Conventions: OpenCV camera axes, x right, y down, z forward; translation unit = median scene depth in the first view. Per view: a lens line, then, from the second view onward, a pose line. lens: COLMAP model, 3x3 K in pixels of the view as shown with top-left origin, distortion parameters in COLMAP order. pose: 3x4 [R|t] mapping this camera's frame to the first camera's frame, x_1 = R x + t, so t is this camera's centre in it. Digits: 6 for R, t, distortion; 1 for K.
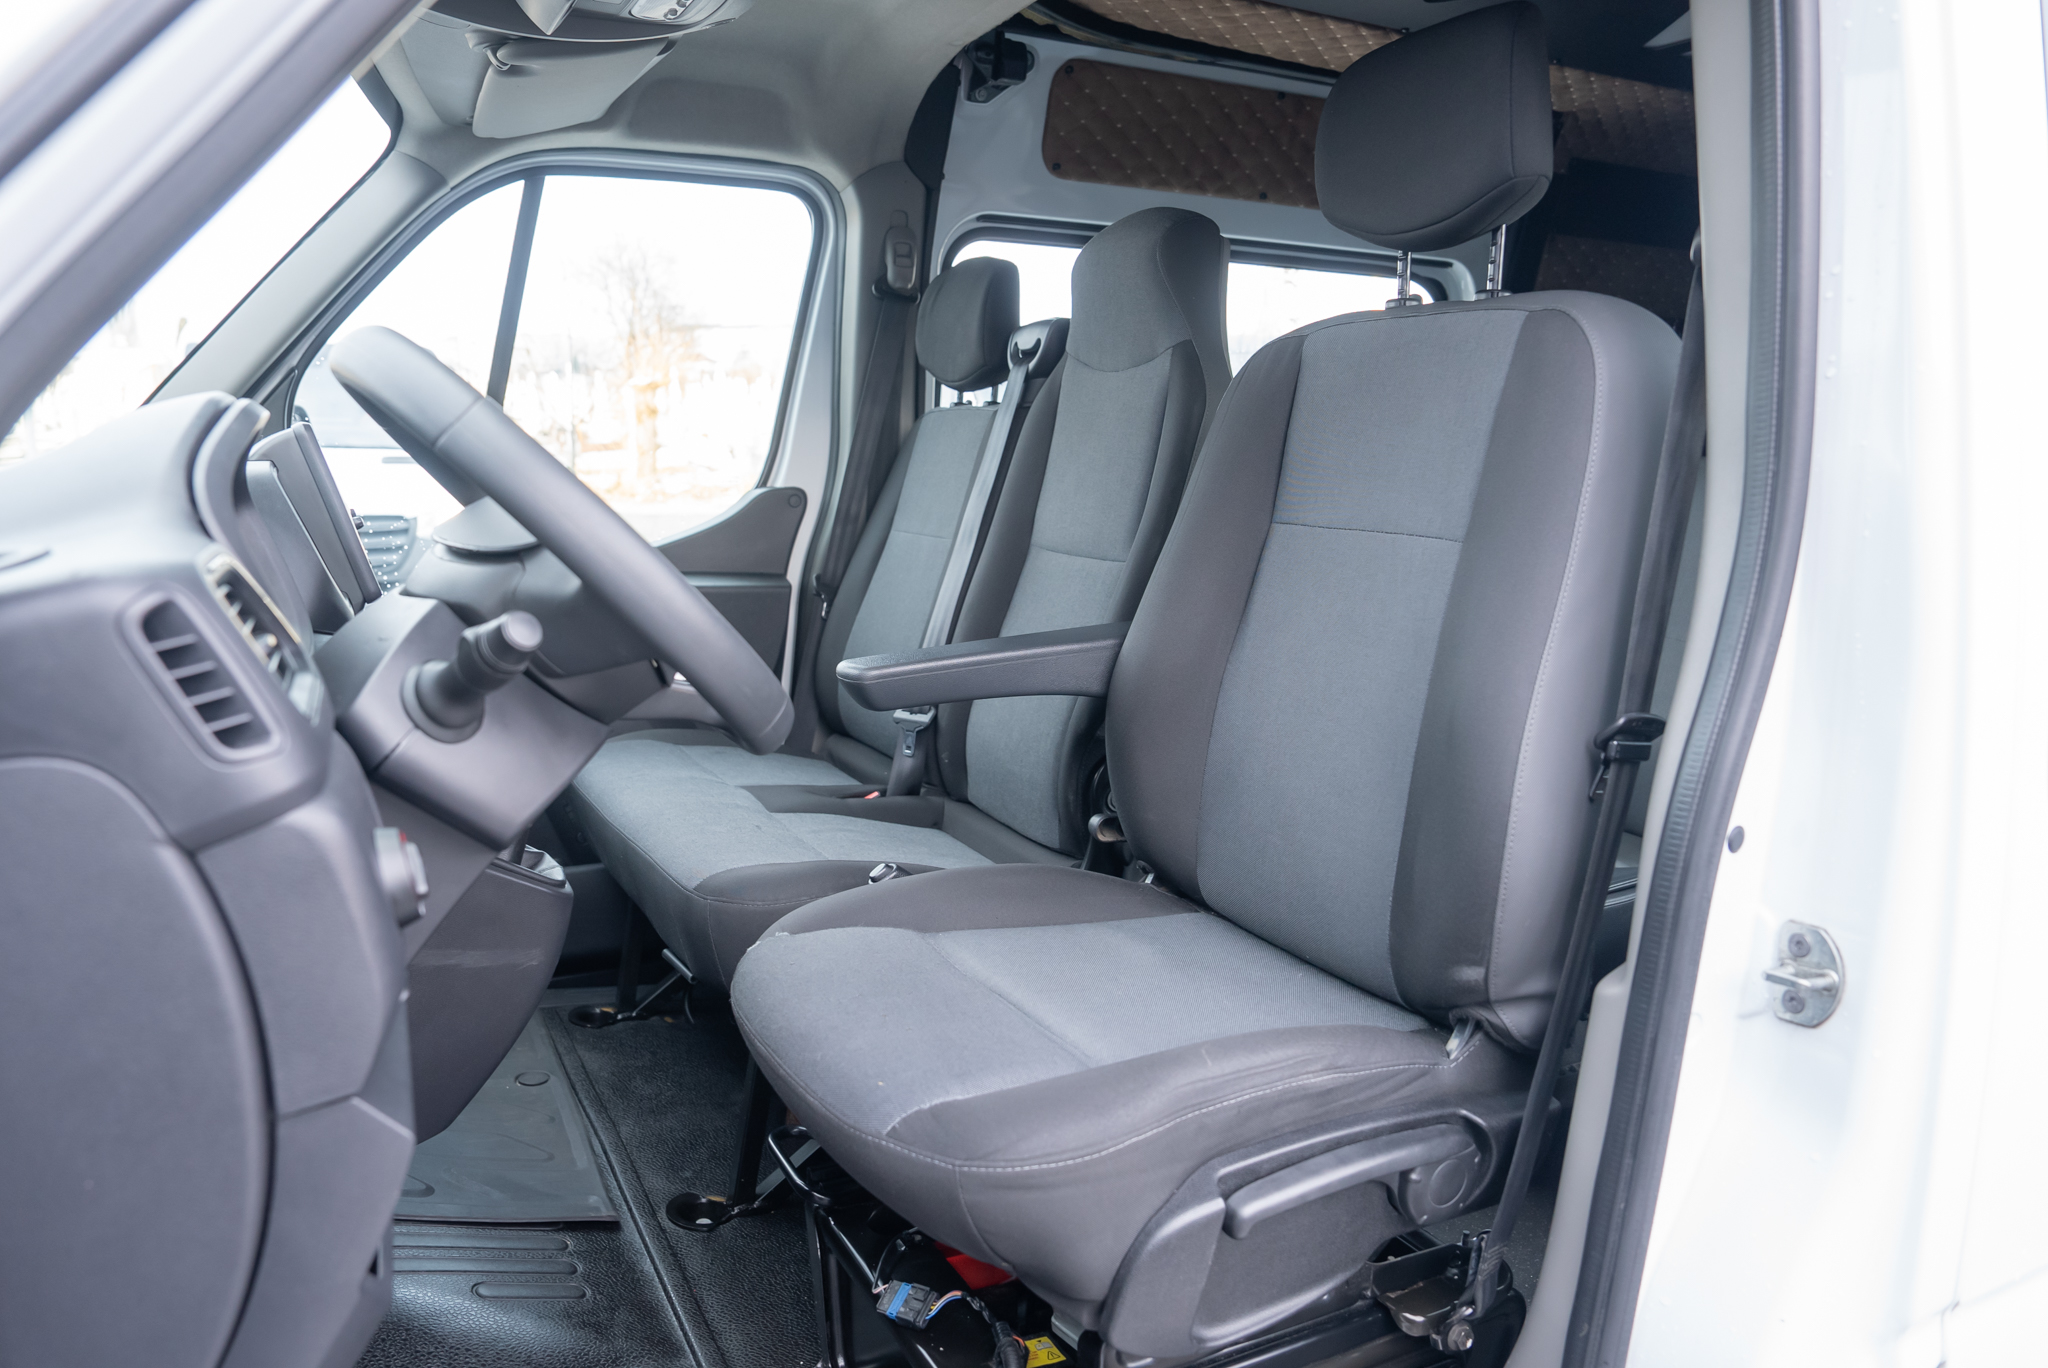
lens RADIAL K [[1422.1, 0, 1031.6], [0, 1422.1, 652.9], [0, 0, 1]] dist [-0.108170, 0.078107]
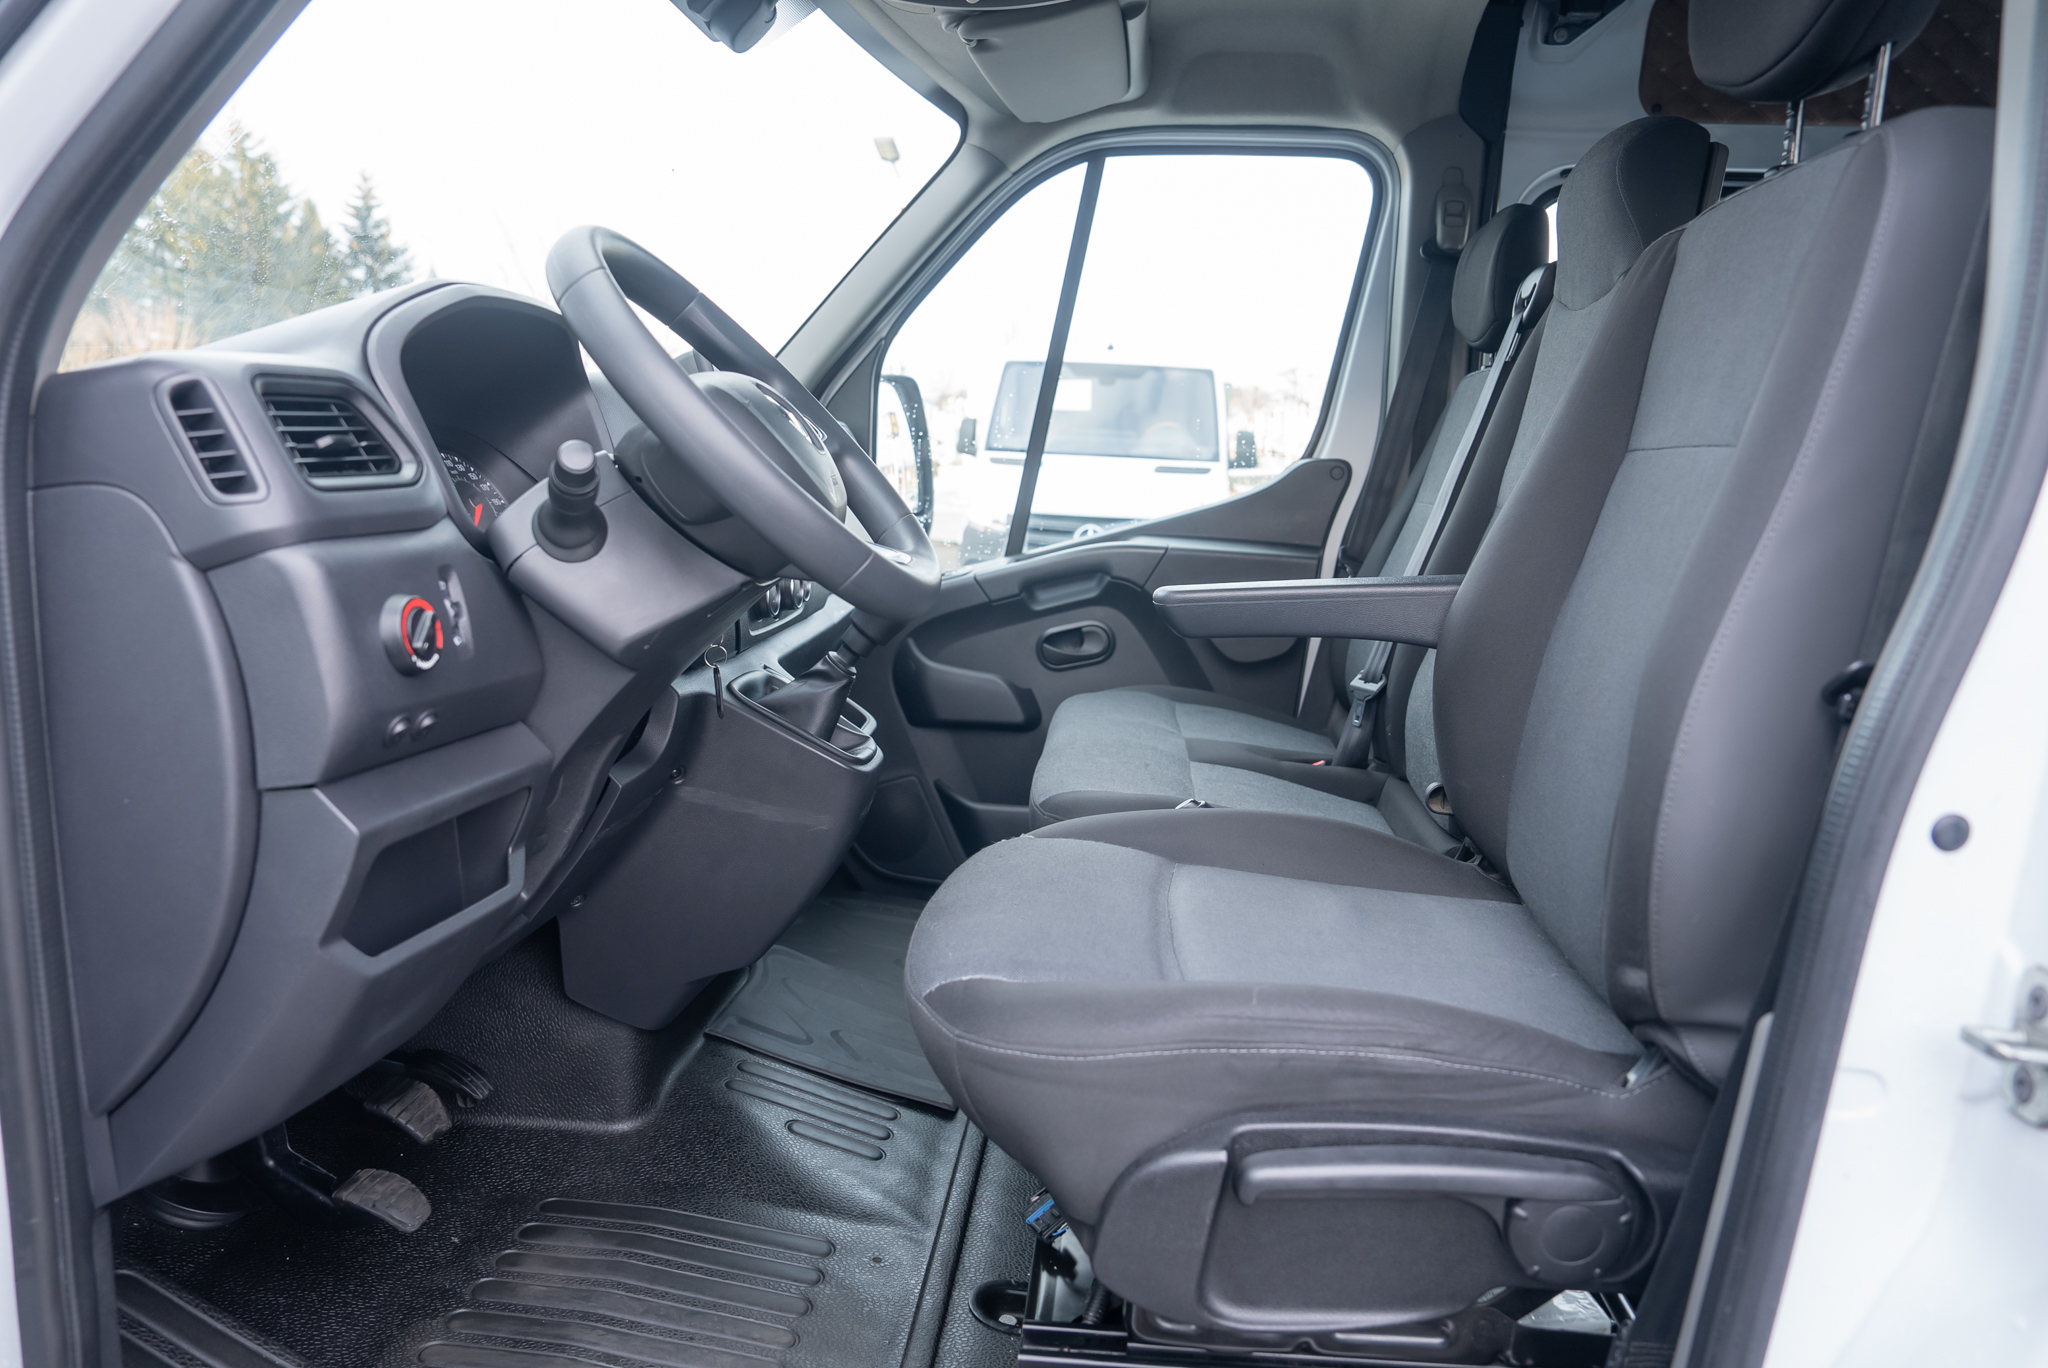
lens RADIAL K [[1422.1, 0, 1031.6], [0, 1422.1, 652.9], [0, 0, 1]] dist [-0.108170, 0.078107]
pose [[0.841855, 0.081292, -0.533546, 0.411436], [-0.094105, 0.995557, 0.003201, 0.073784], [0.531436, 0.047515, 0.845765, 0.147855]]
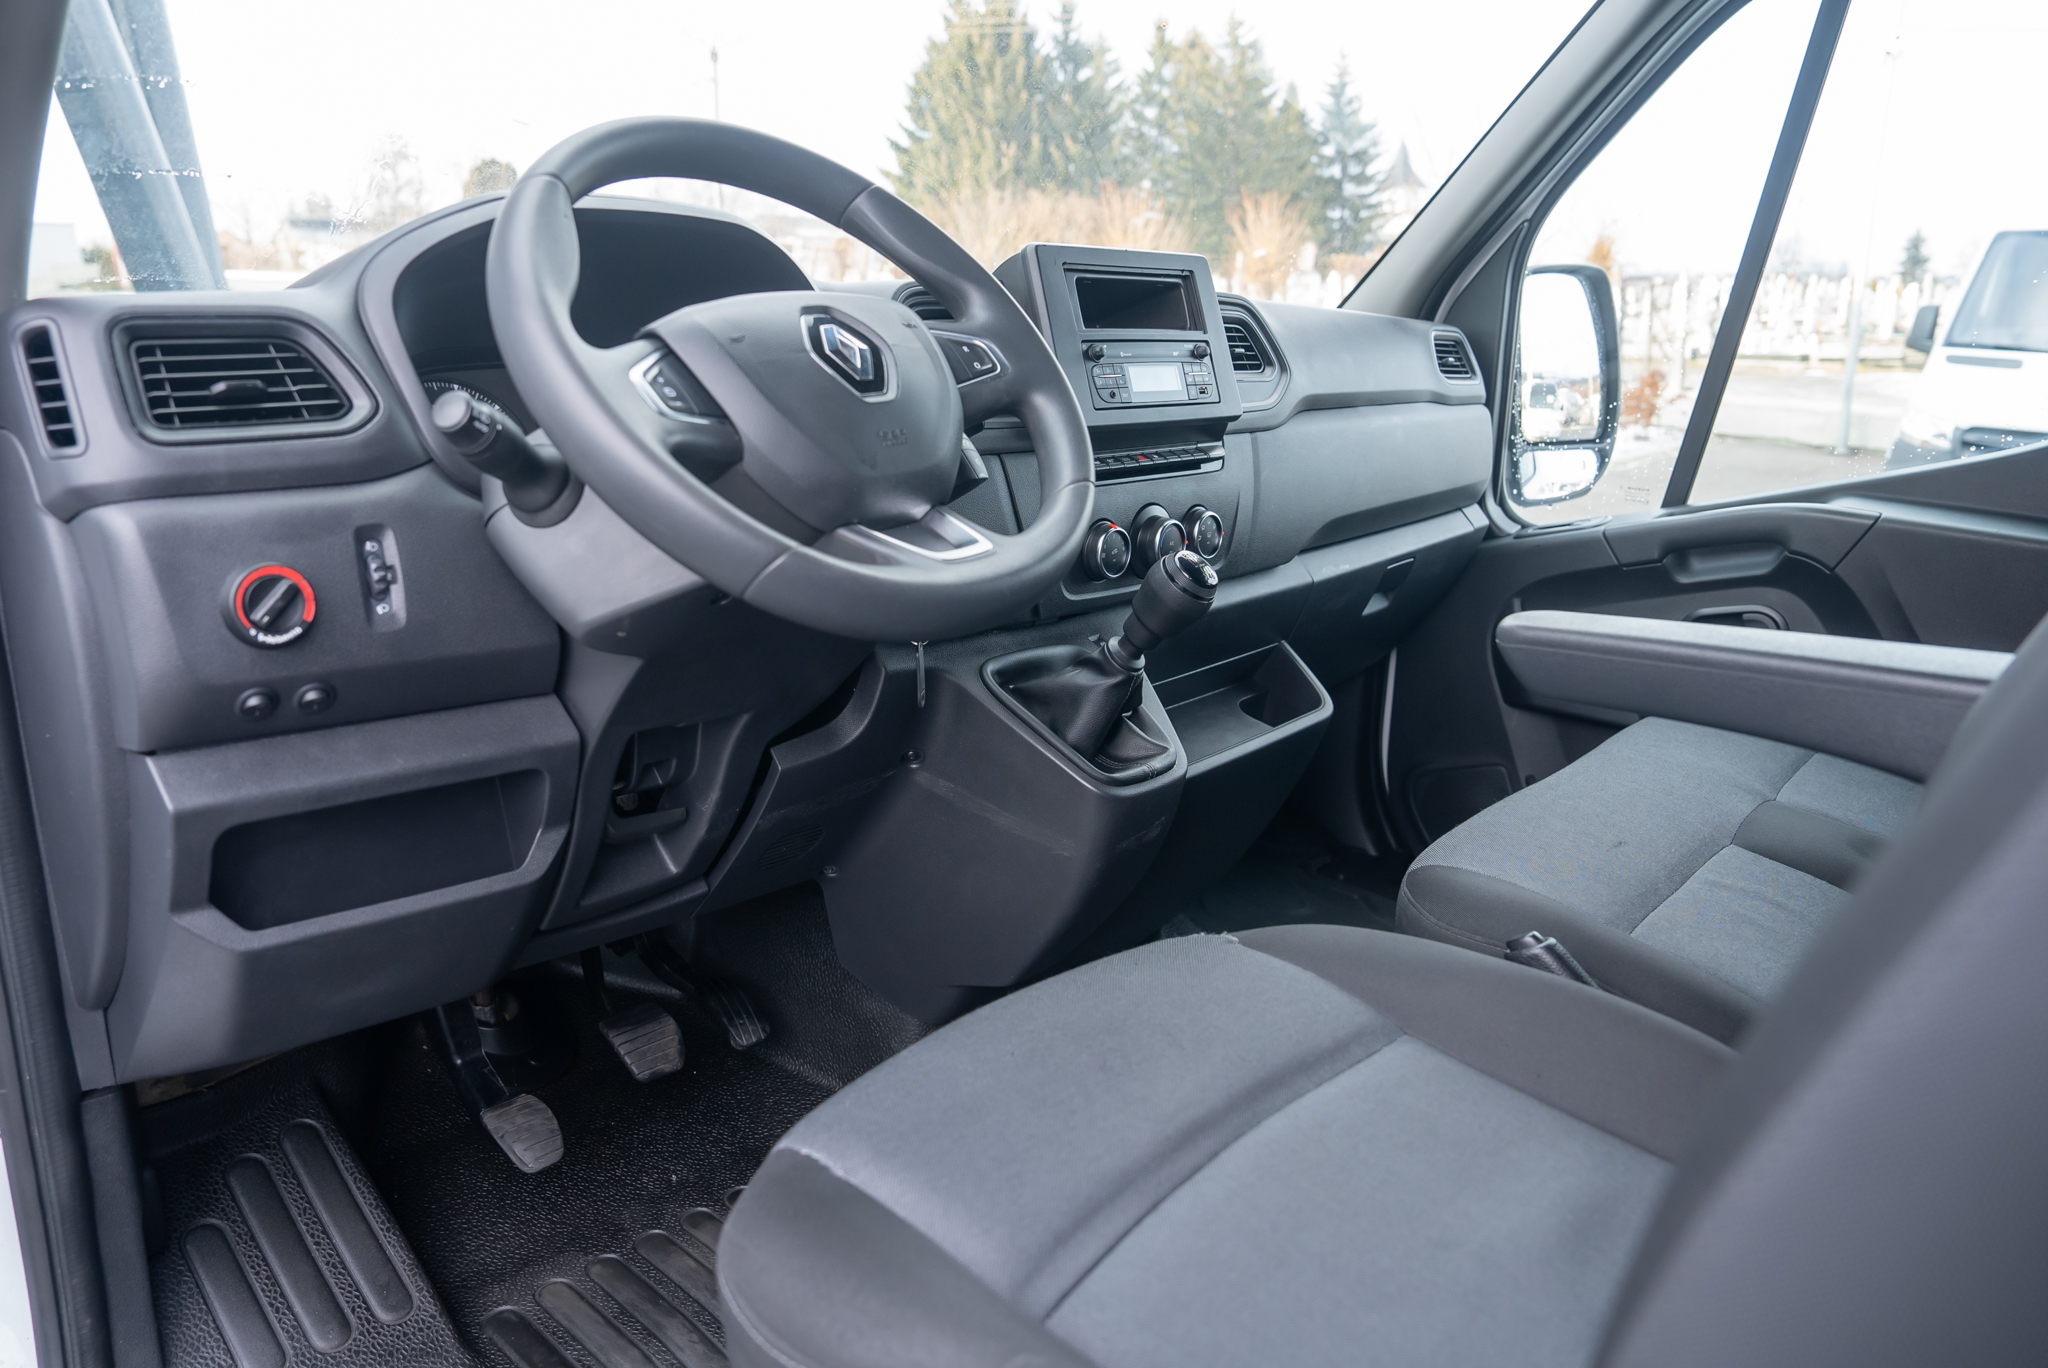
lens RADIAL K [[1422.1, 0, 1031.6], [0, 1422.1, 652.9], [0, 0, 1]] dist [-0.108170, 0.078107]
pose [[0.334507, 0.223381, -0.915536, 0.486960], [-0.166330, 0.970244, 0.175958, -0.063291], [0.927599, 0.093422, 0.361708, 0.716606]]
